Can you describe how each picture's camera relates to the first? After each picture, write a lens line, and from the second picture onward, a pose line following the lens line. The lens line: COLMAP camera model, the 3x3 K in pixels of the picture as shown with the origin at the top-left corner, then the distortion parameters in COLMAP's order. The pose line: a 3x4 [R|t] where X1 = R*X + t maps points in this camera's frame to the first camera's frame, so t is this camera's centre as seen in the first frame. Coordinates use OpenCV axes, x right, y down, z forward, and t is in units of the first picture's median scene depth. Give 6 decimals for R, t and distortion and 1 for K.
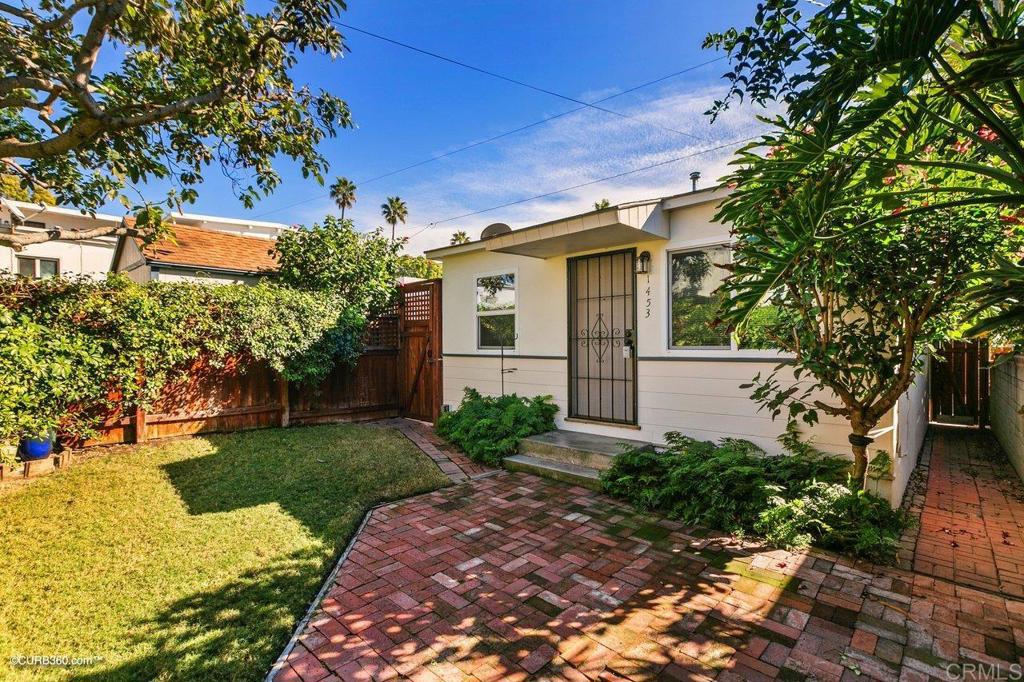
lens RADIAL K [[467.1, 0, 511.1], [0, 467.1, 344.3], [0, 0, 1]] dist [0.004442, 0.000879]
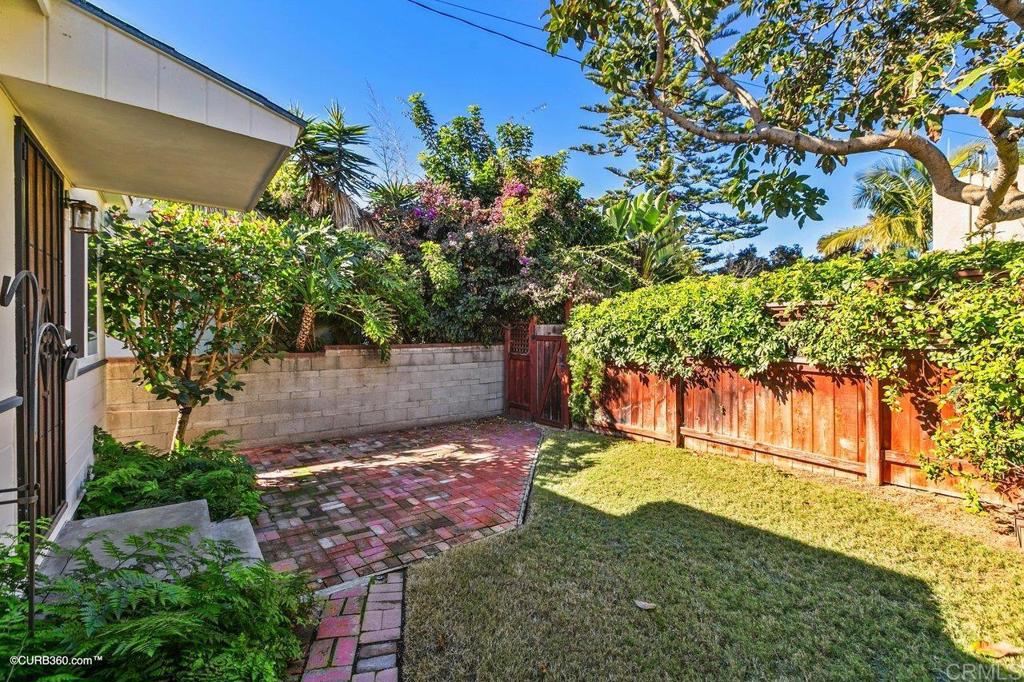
lens RADIAL K [[467.1, 0, 508.9], [0, 467.1, 334.9], [0, 0, 1]] dist [0.004442, 0.000879]
pose [[-0.978325, 0.004115, 0.207035, -0.530337], [0.004477, 0.999989, 0.001277, -0.030998], [-0.207027, 0.002177, -0.978333, 2.145393]]
